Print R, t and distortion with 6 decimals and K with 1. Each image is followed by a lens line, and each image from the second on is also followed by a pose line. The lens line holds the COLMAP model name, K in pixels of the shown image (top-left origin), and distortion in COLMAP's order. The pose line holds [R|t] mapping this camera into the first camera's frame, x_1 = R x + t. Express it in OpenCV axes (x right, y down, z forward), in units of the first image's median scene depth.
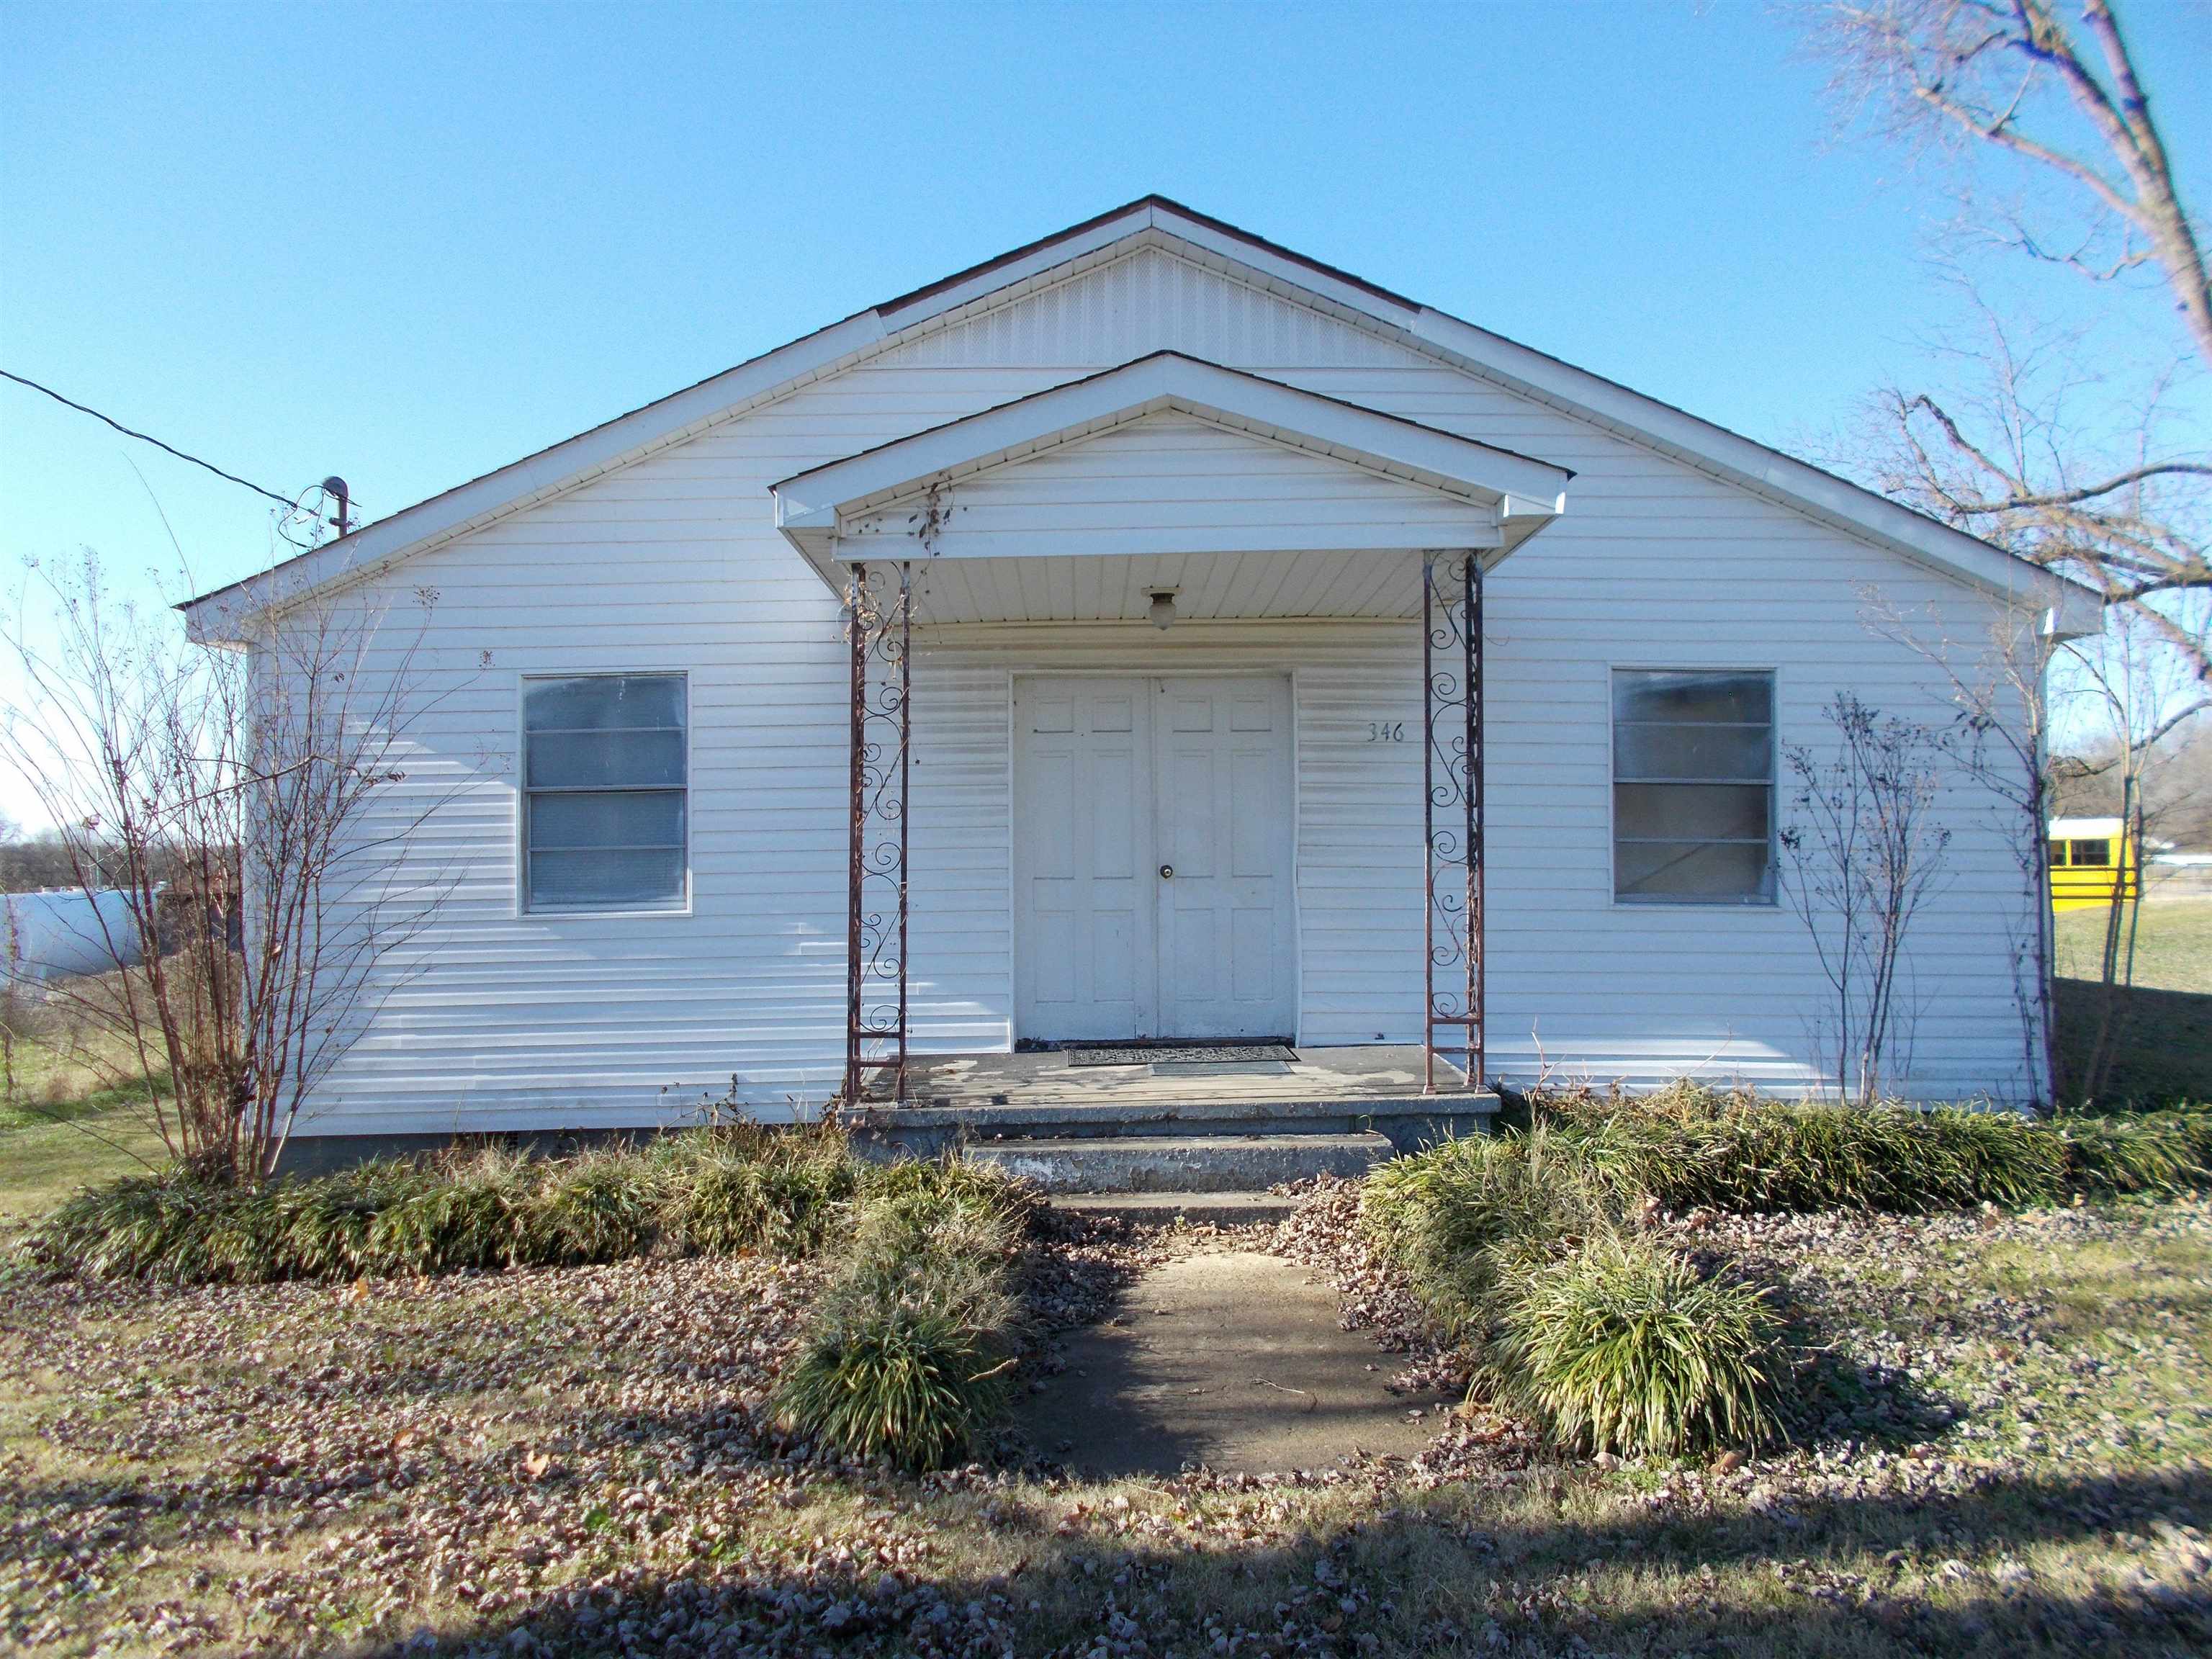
lens RADIAL K [[1689.7, 0, 1105.6], [0, 1689.7, 837.6], [0, 0, 1]] dist [-0.030855, 0.002853]
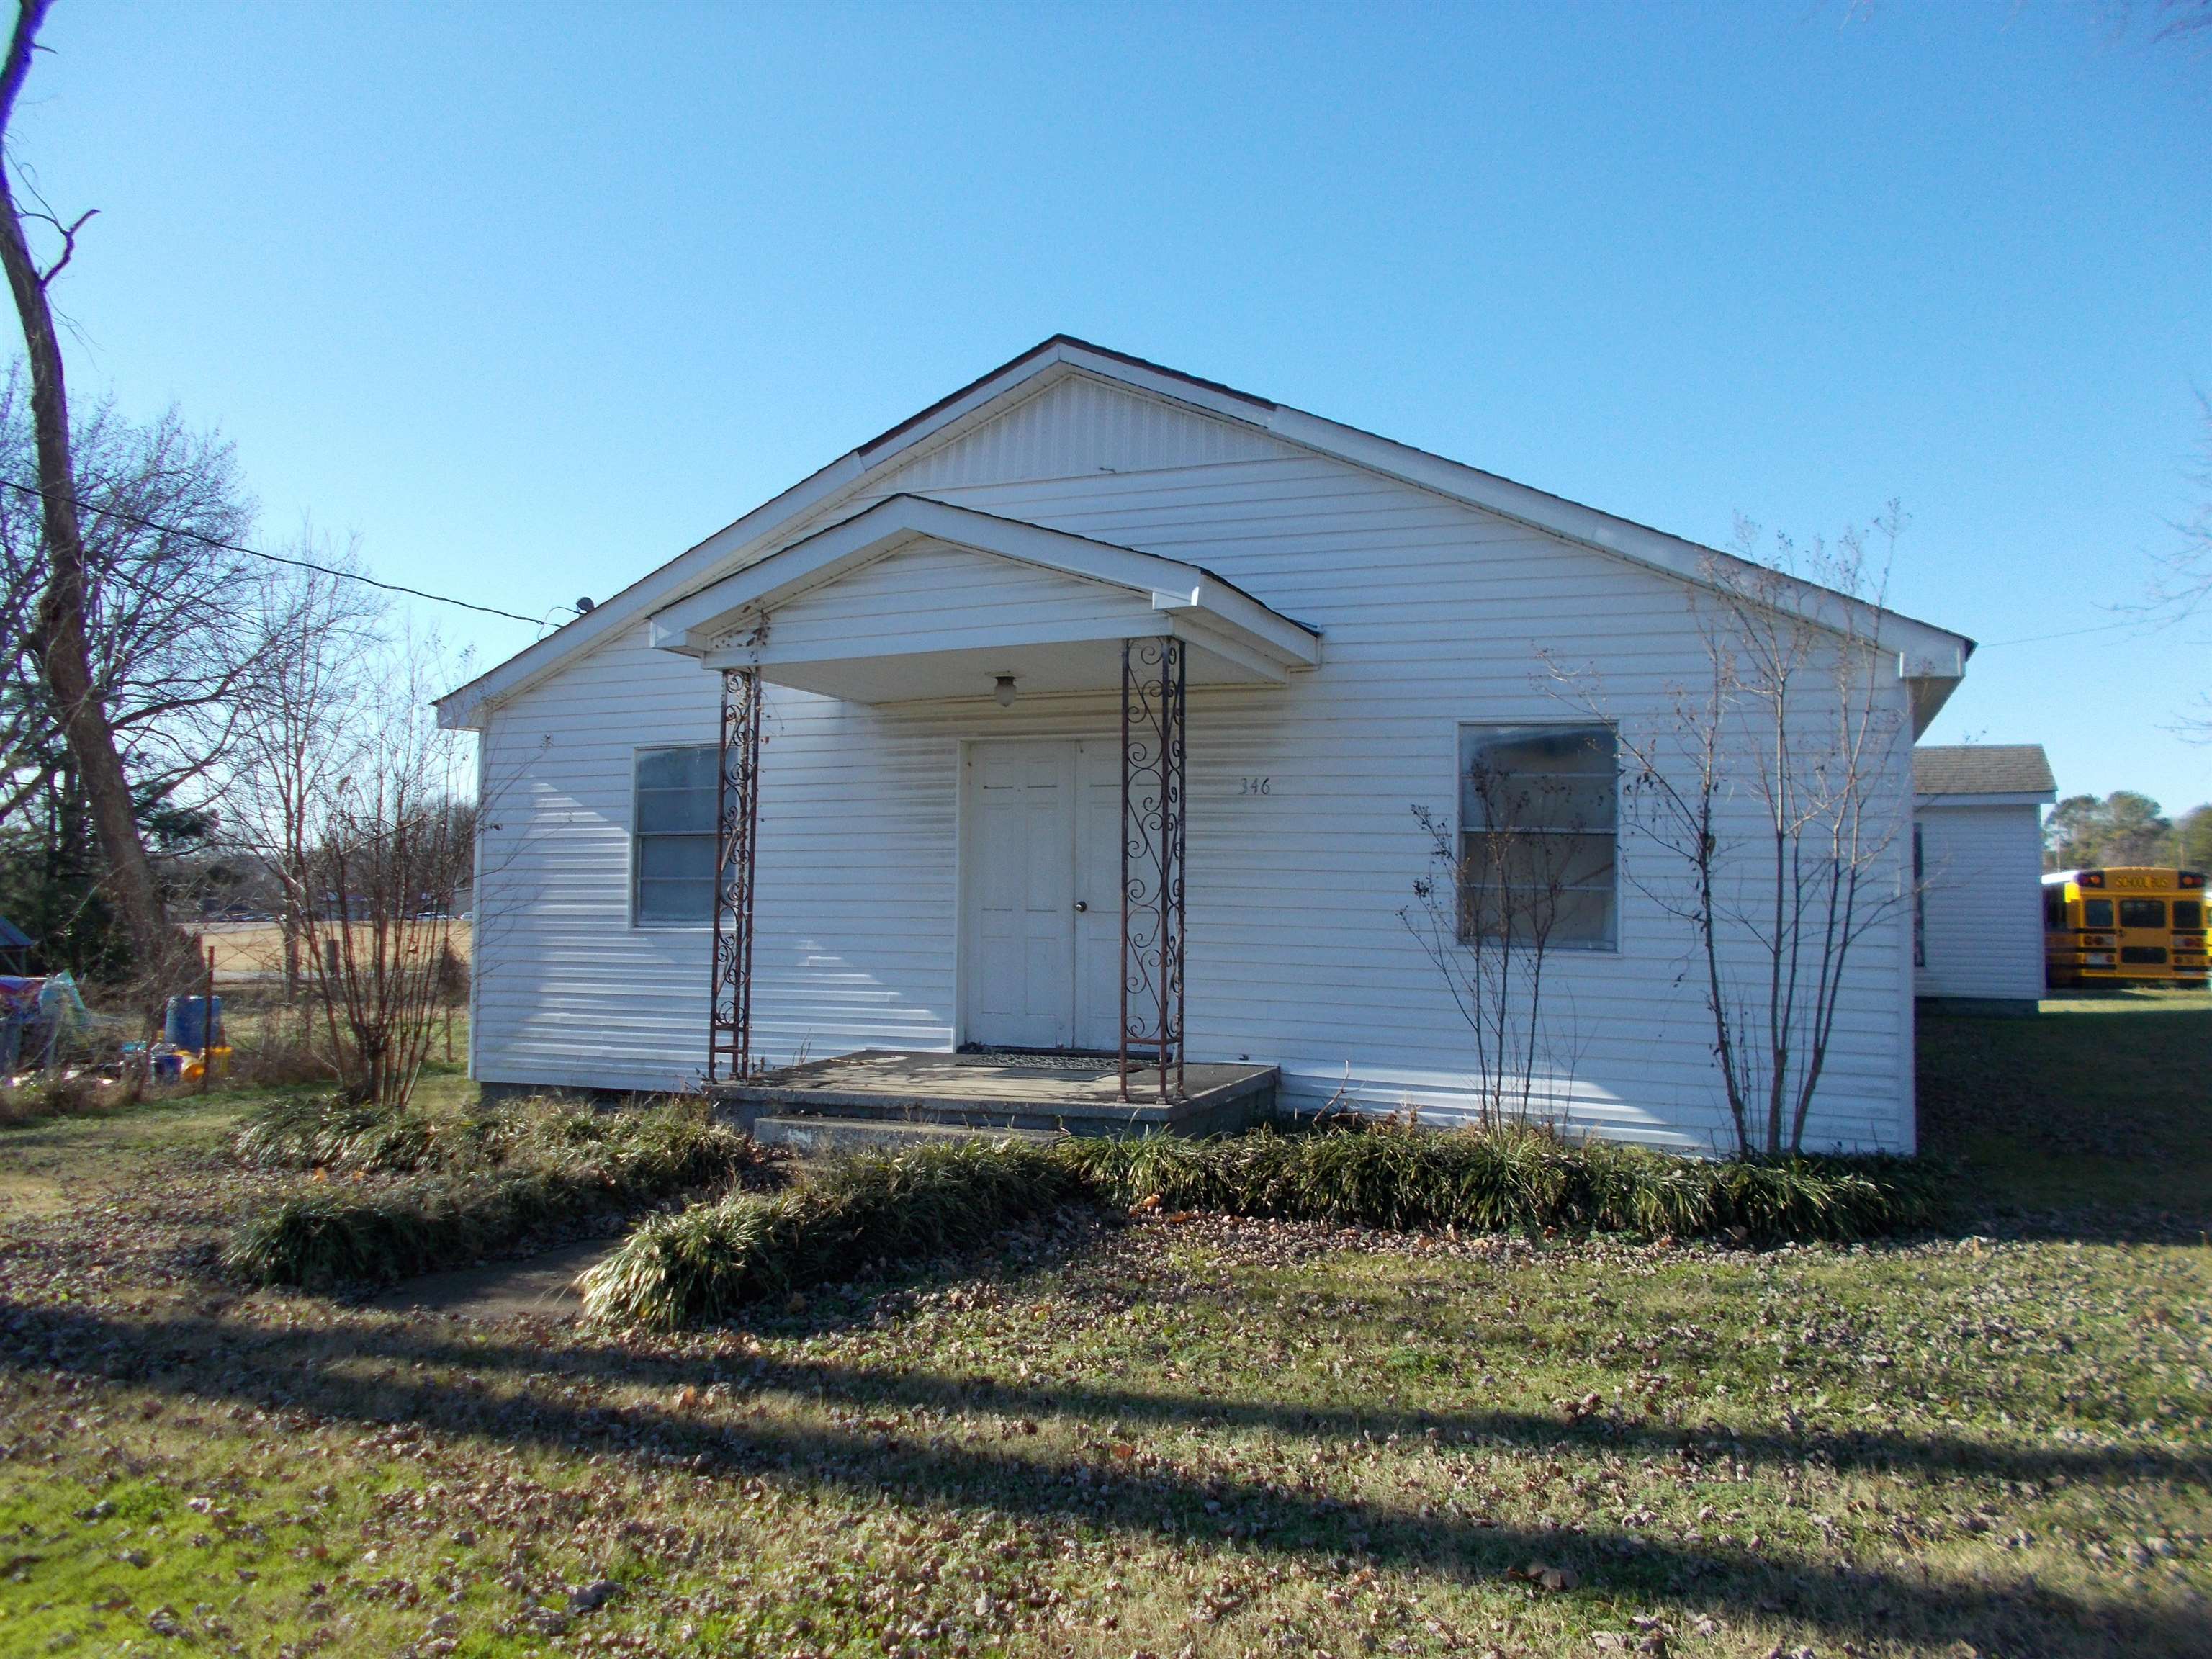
lens RADIAL K [[1689.7, 0, 1108.9], [0, 1689.7, 826.2], [0, 0, 1]] dist [-0.030855, 0.002853]
pose [[0.914490, 0.002754, -0.404599, 0.535352], [-0.008803, 0.999876, -0.013091, -0.020417], [0.404512, 0.015534, 0.914401, -0.064166]]
